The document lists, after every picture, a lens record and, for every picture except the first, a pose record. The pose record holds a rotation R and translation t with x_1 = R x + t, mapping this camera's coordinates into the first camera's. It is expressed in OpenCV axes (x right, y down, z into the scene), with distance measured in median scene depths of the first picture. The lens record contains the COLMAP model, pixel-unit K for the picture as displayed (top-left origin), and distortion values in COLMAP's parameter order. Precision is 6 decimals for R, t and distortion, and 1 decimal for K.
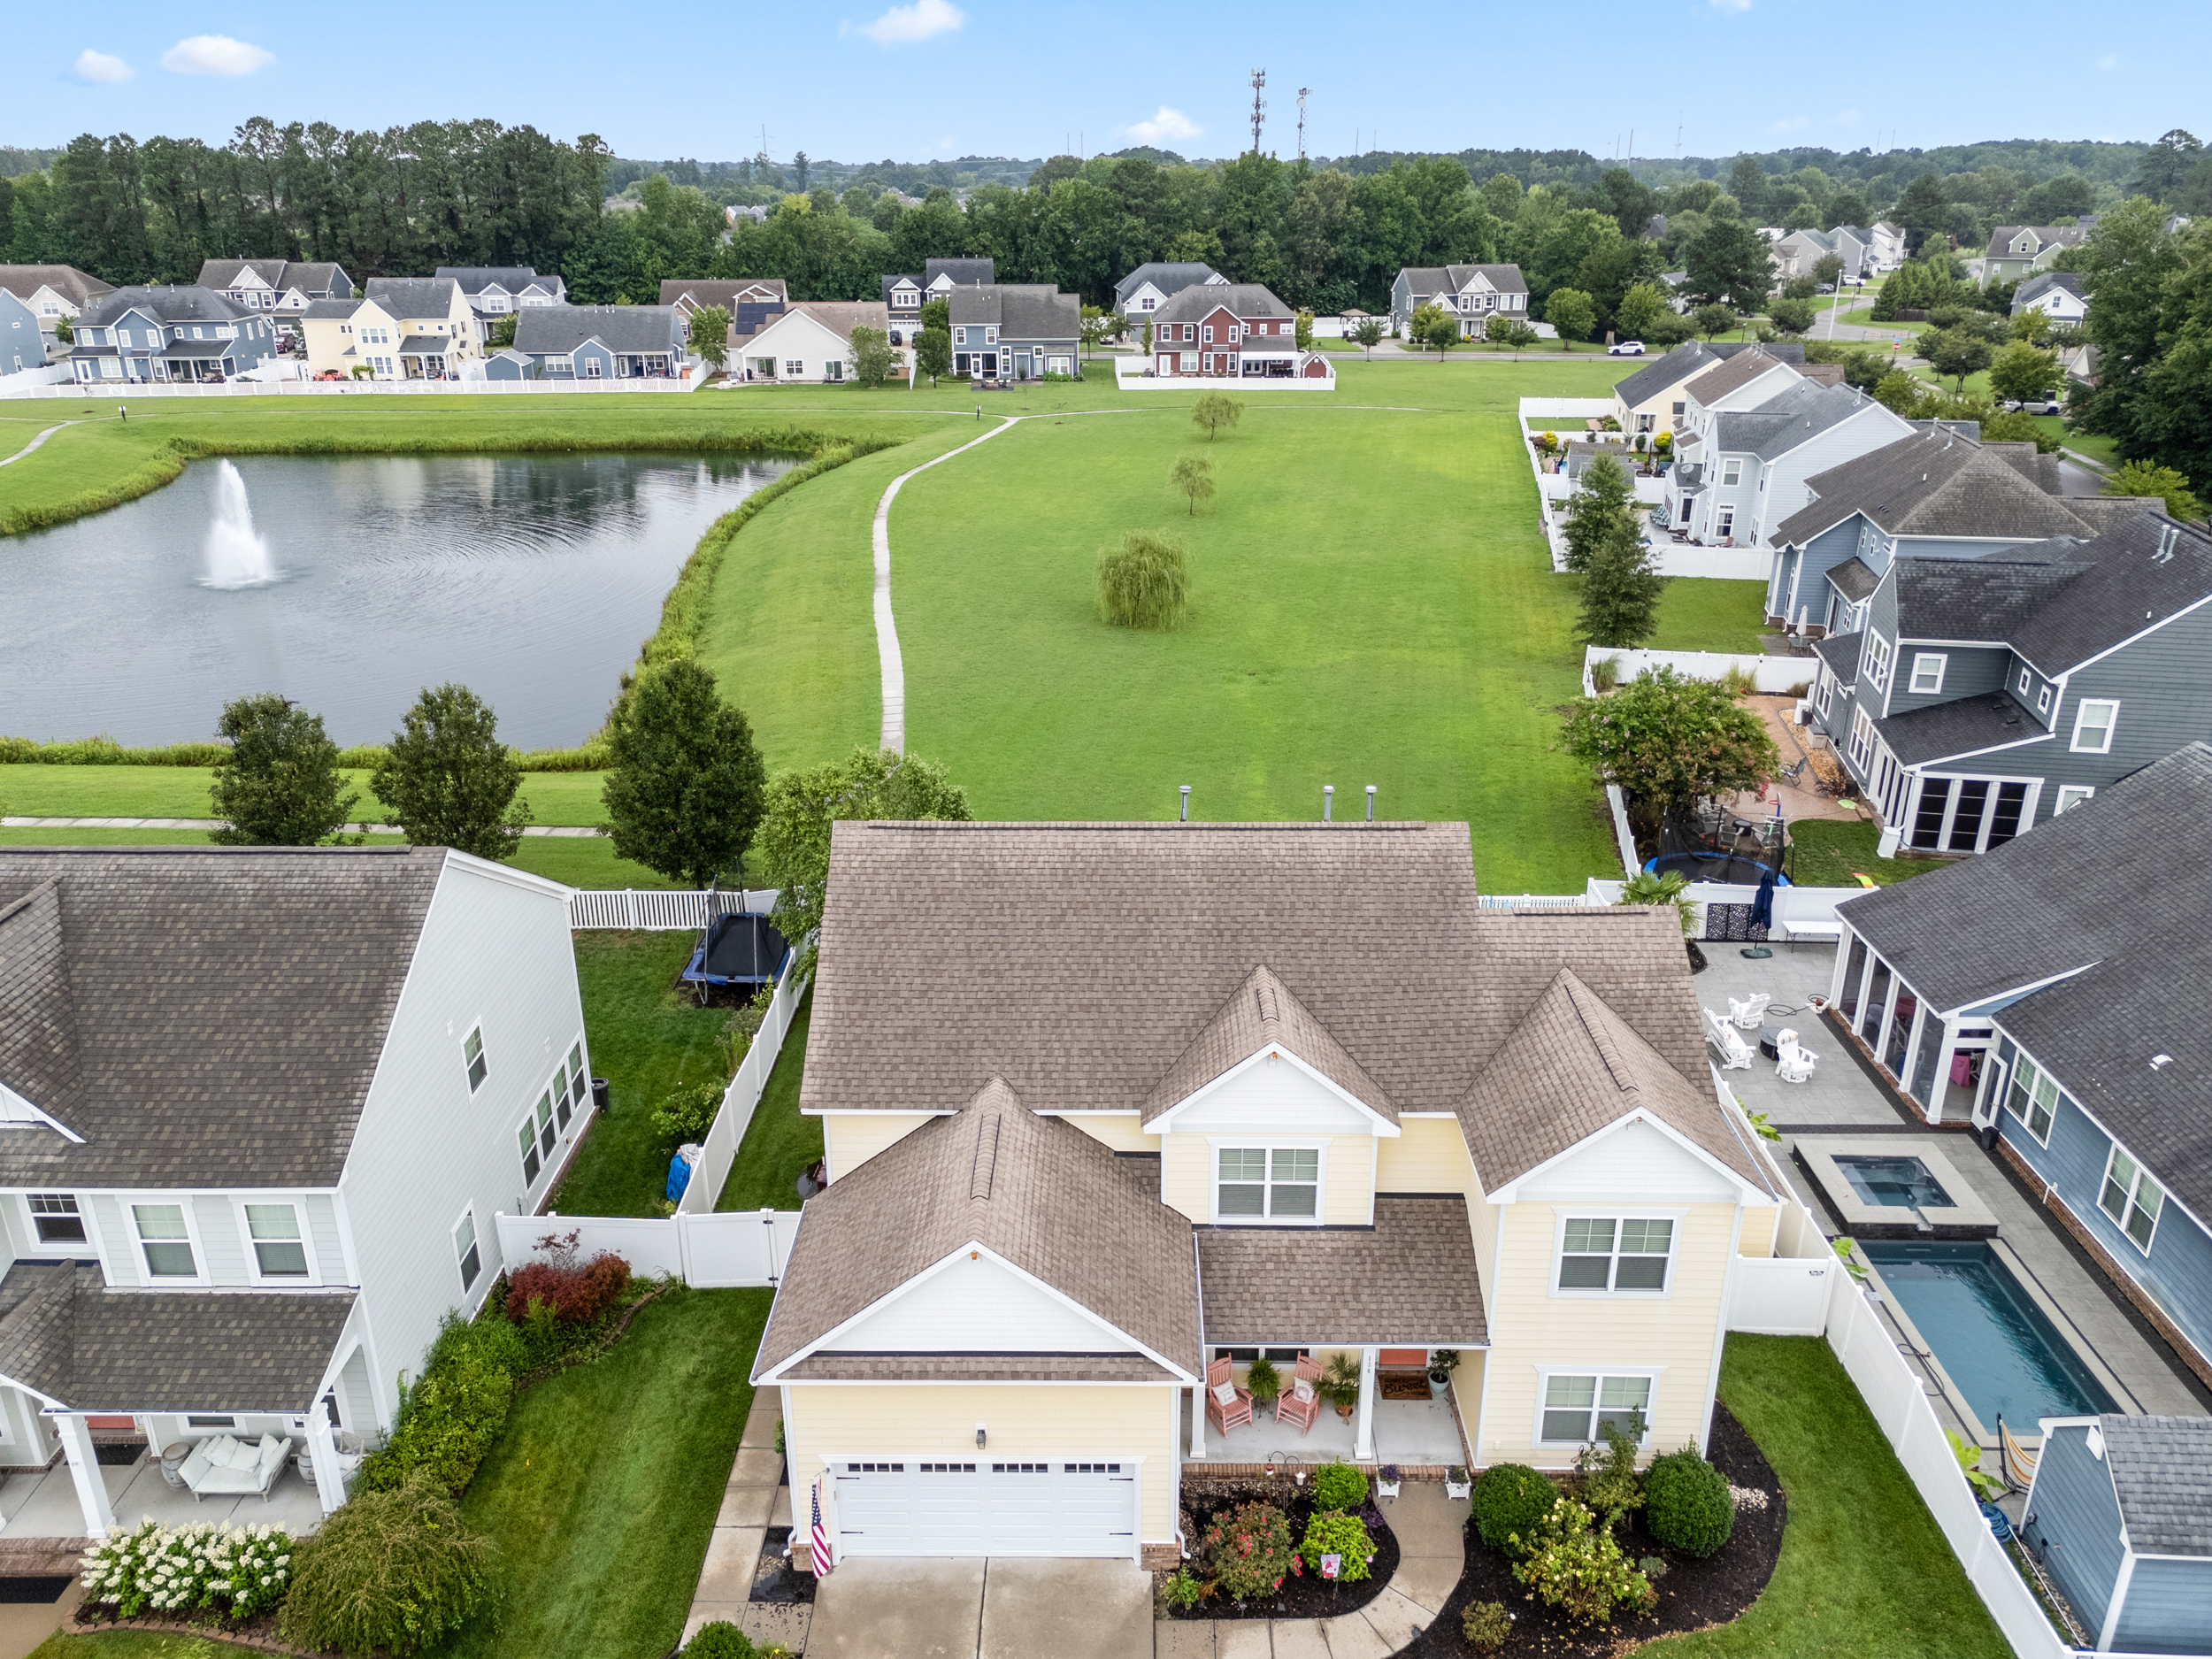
lens RADIAL K [[1620.2, 0, 1109.0], [0, 1620.2, 806.3], [0, 0, 1]] dist [0.070978, -0.069362]
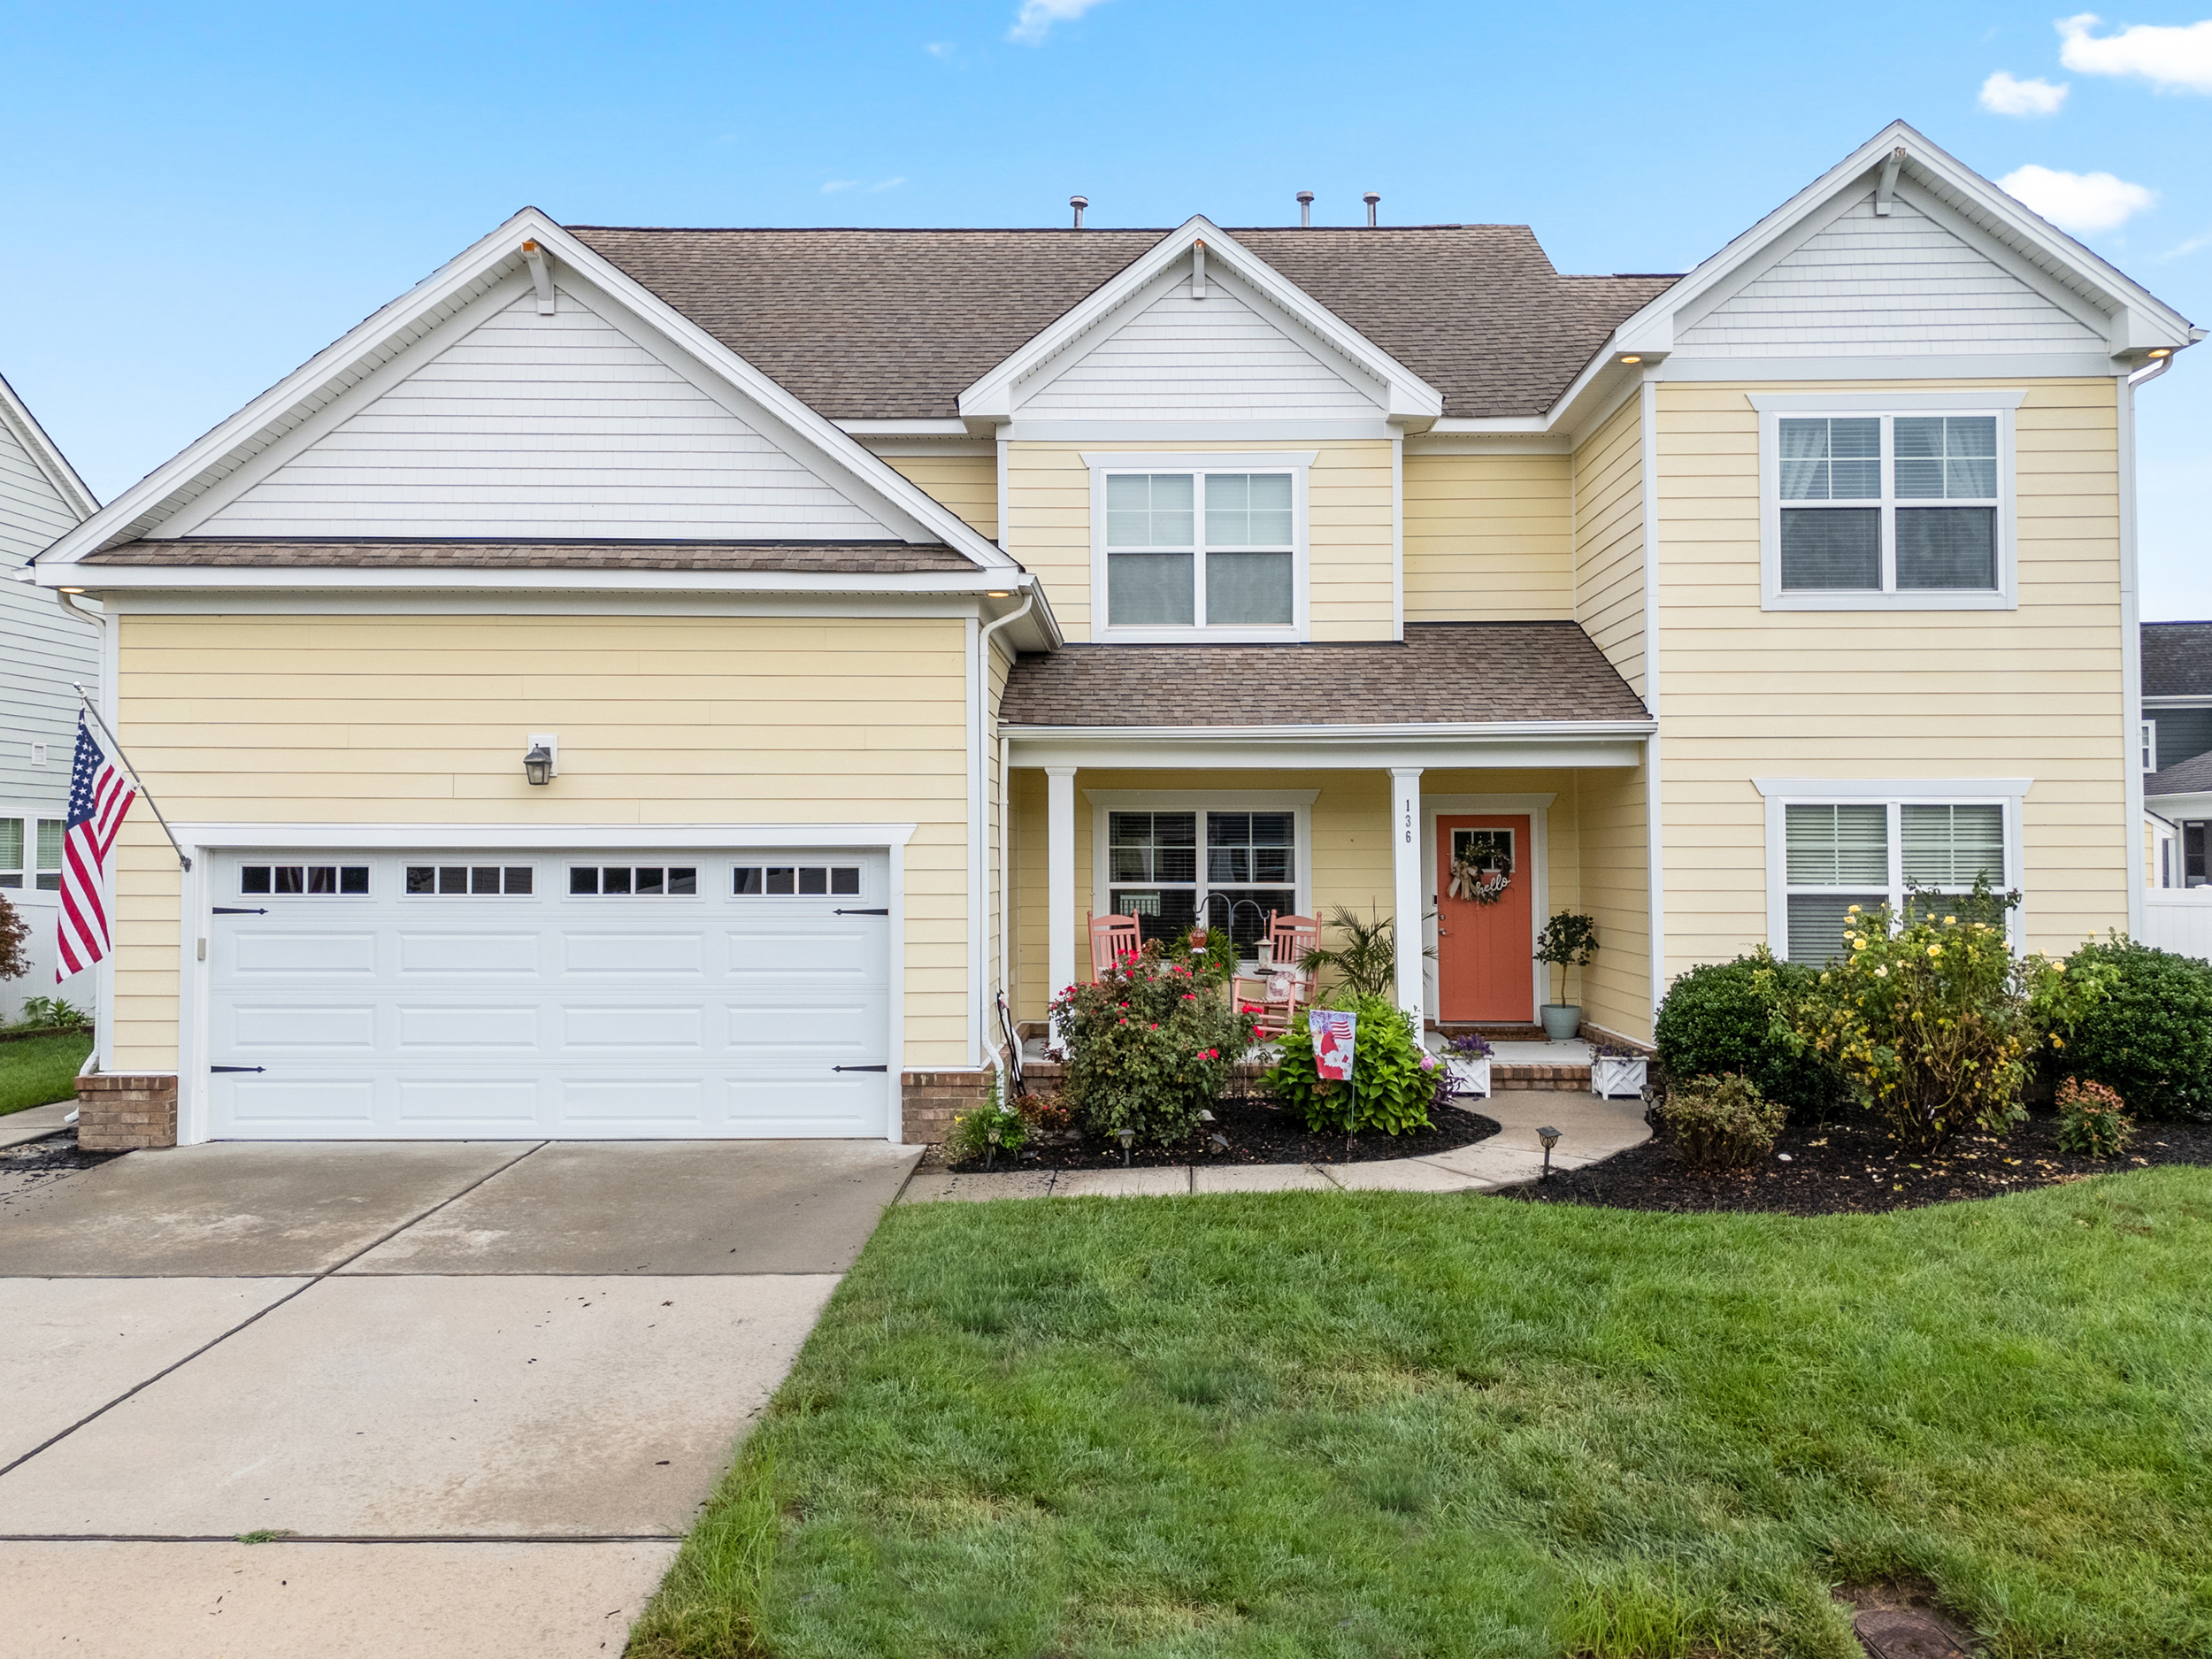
lens RADIAL K [[1743.8, 0, 1146.3], [0, 1743.8, 831.3], [0, 0, 1]] dist [0.085136, -0.093618]
pose [[0.999988, -0.003894, 0.002831, 0.079079], [0.004697, 0.918219, -0.396045, 0.546116], [-0.001058, 0.396053, 0.918227, 0.521179]]
